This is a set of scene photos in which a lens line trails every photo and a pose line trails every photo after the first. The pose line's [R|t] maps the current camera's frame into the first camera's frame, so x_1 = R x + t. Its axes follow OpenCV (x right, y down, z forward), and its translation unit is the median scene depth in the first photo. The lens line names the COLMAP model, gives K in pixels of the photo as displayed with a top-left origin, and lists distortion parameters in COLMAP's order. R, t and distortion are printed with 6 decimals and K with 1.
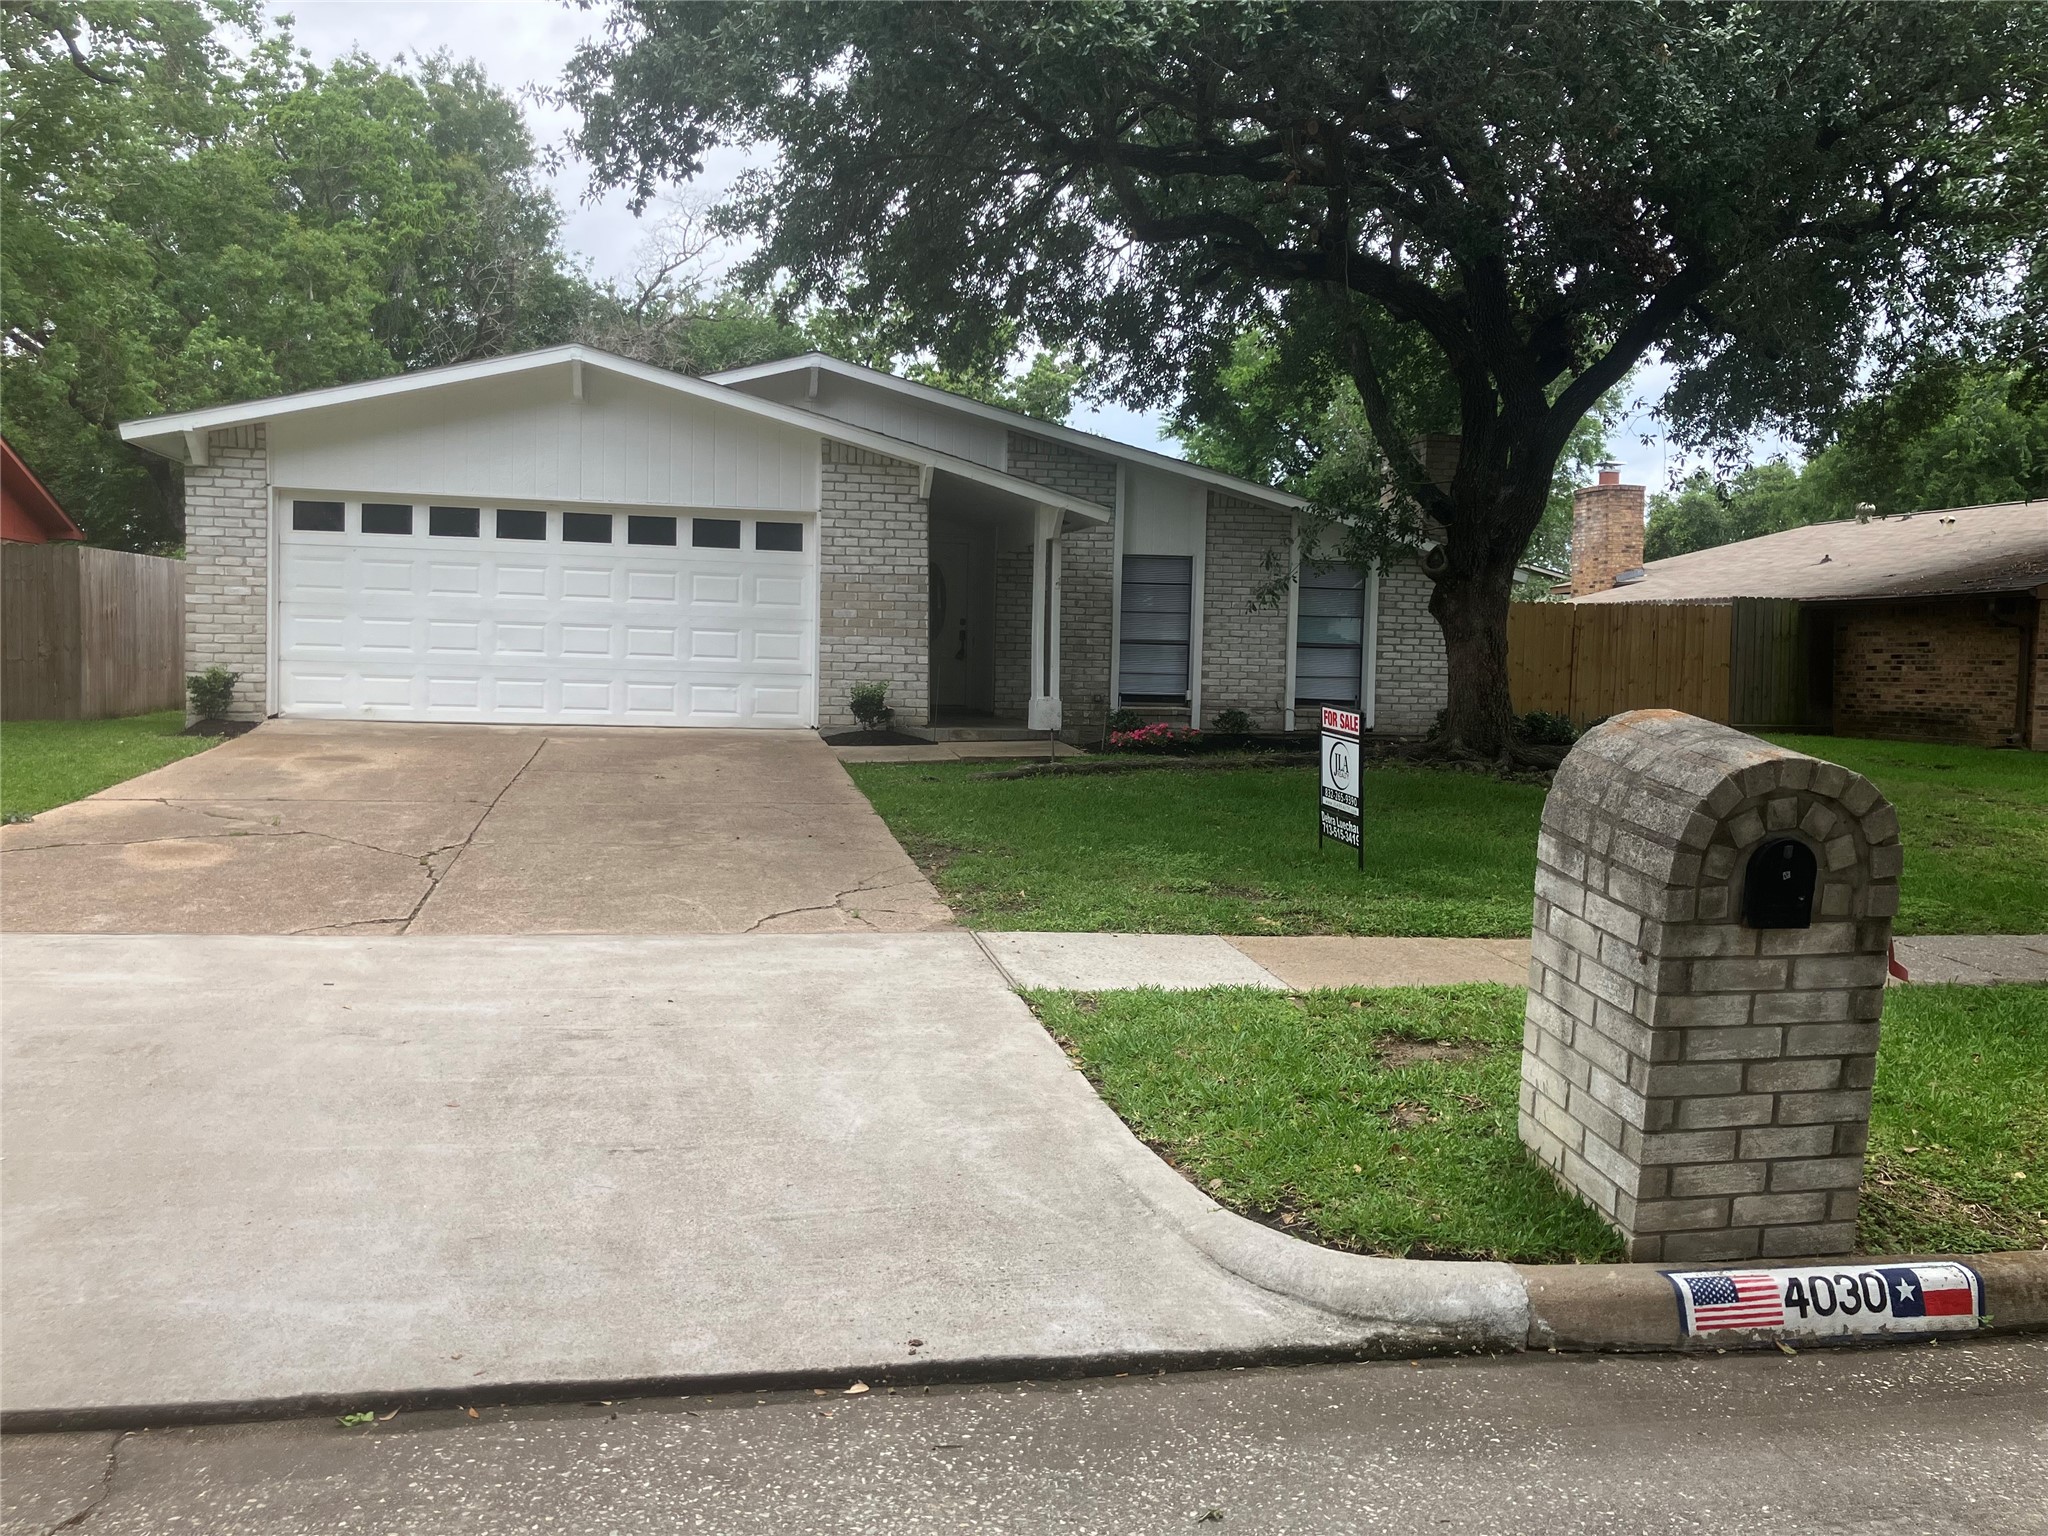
lens RADIAL K [[1693.0, 0, 1037.8], [0, 1693.0, 762.4], [0, 0, 1]] dist [0.042084, -0.053287]
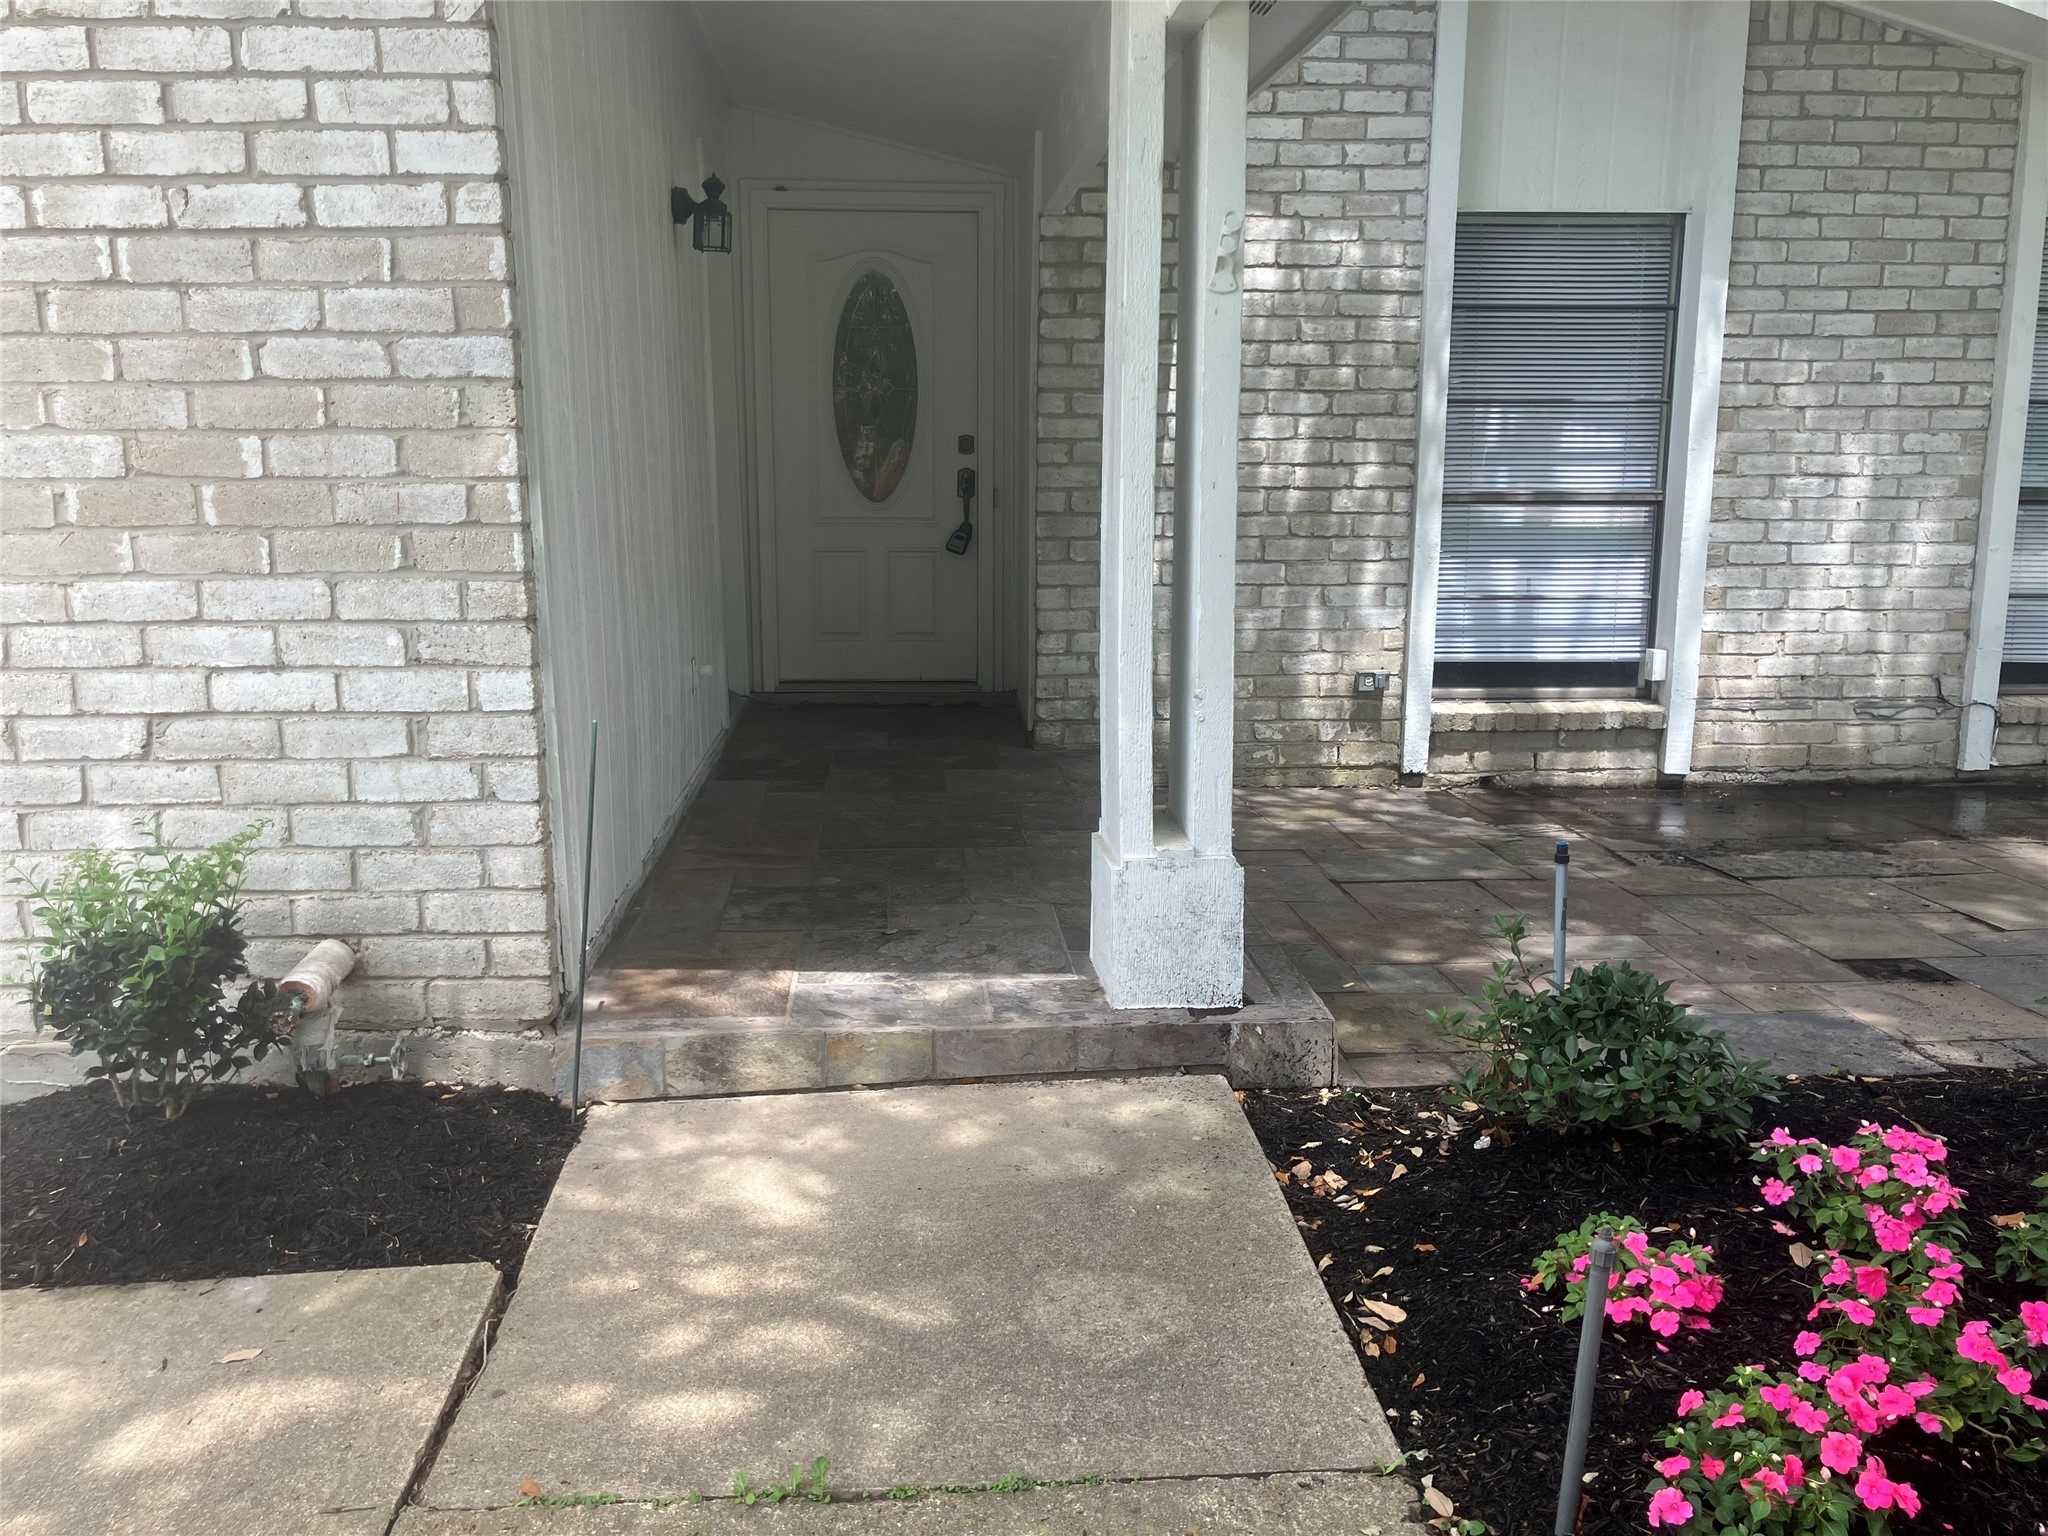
lens RADIAL K [[1693.0, 0, 1013.2], [0, 1693.0, 747.9], [0, 0, 1]] dist [0.042084, -0.053287]
pose [[0.991519, 0.000785, -0.129958, 0.013787], [0.013642, 0.993829, 0.110085, -0.075582], [0.129242, -0.110925, 0.985389, 0.829373]]
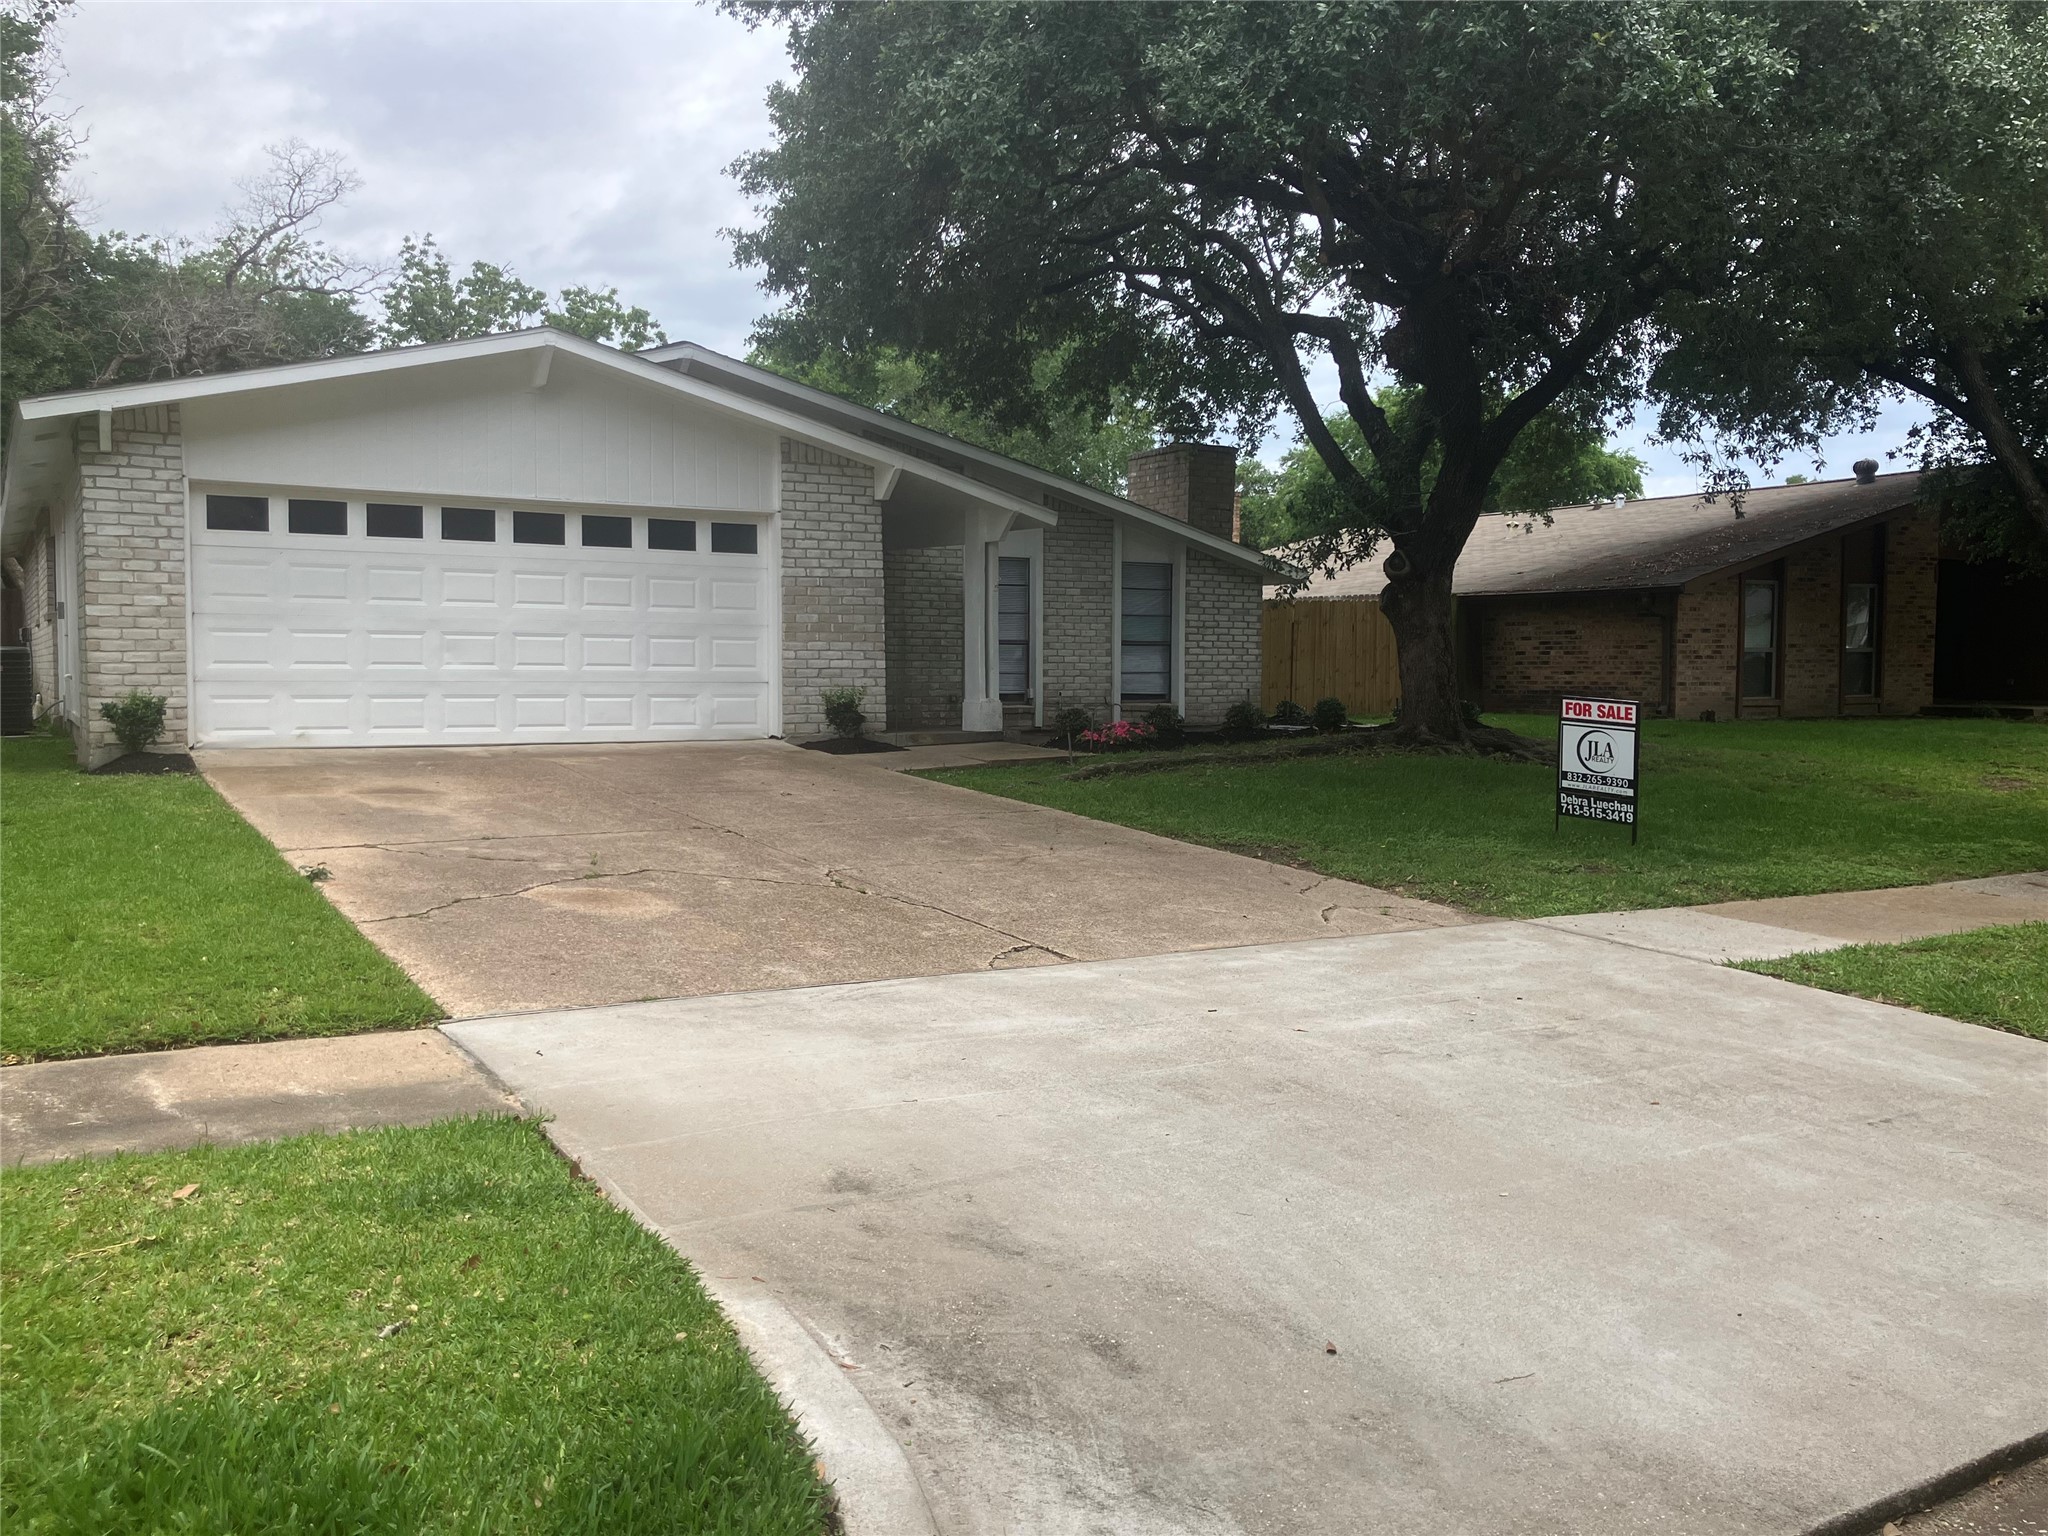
lens RADIAL K [[1693.0, 0, 1015.8], [0, 1693.0, 769.8], [0, 0, 1]] dist [0.042084, -0.053287]
pose [[0.937449, -0.043215, 0.345430, -0.341121], [0.040664, 0.999066, 0.014631, -0.010717], [-0.345739, 0.000331, 0.938331, 0.050654]]
